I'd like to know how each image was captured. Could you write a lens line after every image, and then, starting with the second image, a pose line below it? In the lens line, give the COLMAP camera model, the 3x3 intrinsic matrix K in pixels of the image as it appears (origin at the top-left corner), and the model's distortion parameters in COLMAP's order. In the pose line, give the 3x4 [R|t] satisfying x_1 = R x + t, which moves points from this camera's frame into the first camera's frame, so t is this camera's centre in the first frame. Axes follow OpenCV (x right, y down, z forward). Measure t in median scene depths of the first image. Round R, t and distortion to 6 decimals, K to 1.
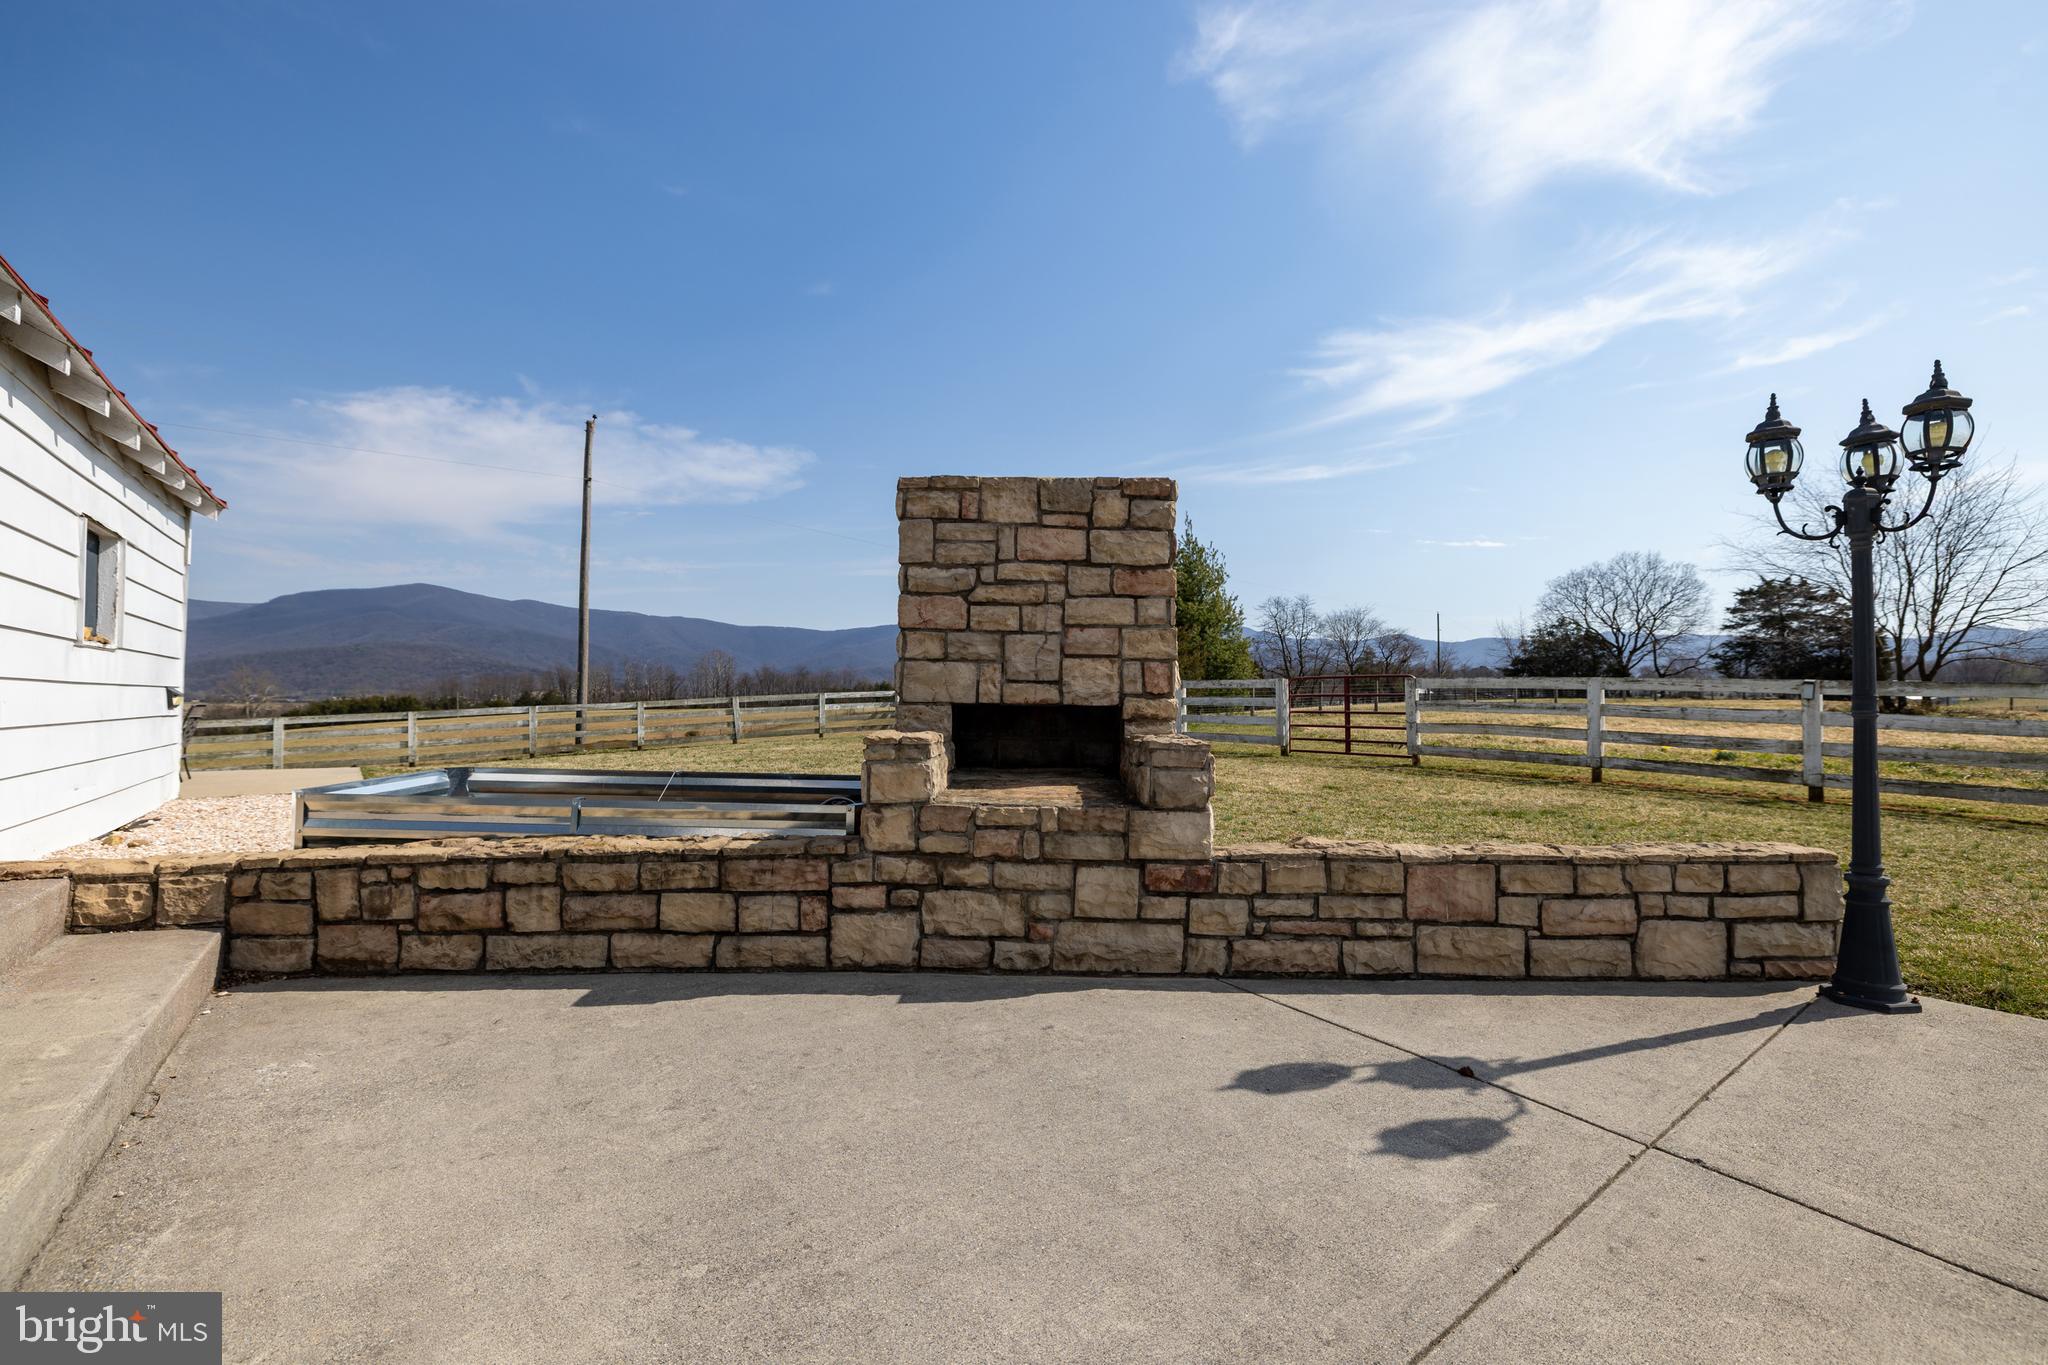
lens RADIAL K [[900.8, 0, 1016.6], [0, 900.8, 670.0], [0, 0, 1]] dist [-0.001213, 0.000282]
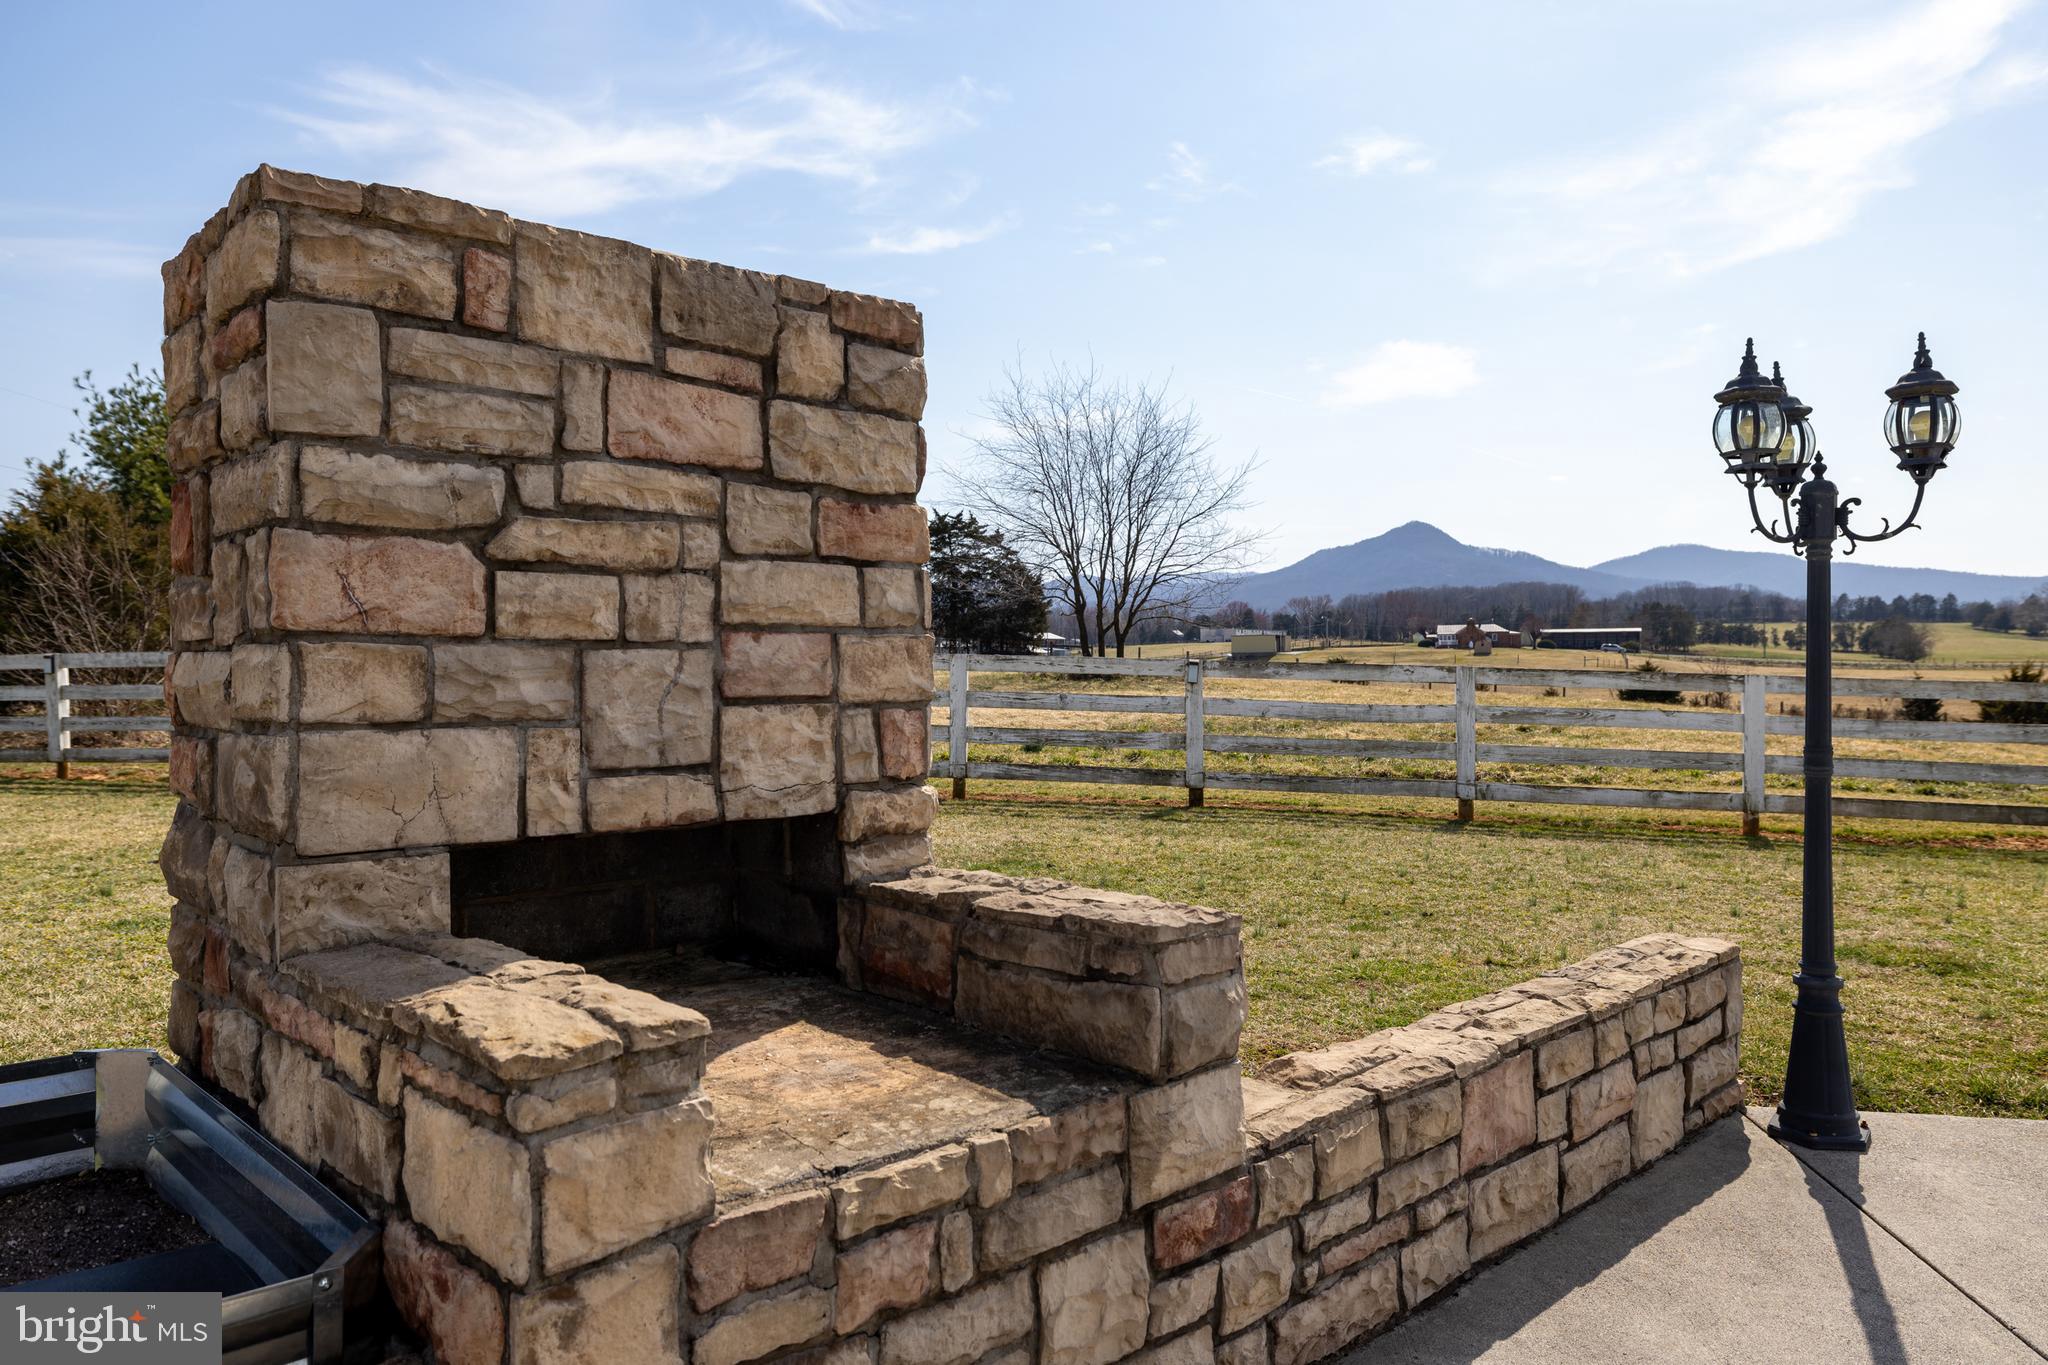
lens RADIAL K [[1389.0, 0, 991.9], [0, 1389.0, 640.8], [0, 0, 1]] dist [0.004160, 0.000863]
pose [[0.716162, -0.004264, 0.697921, -0.296659], [-0.010157, 0.999812, 0.016530, -0.054209], [-0.697861, -0.018927, 0.715984, 0.460434]]
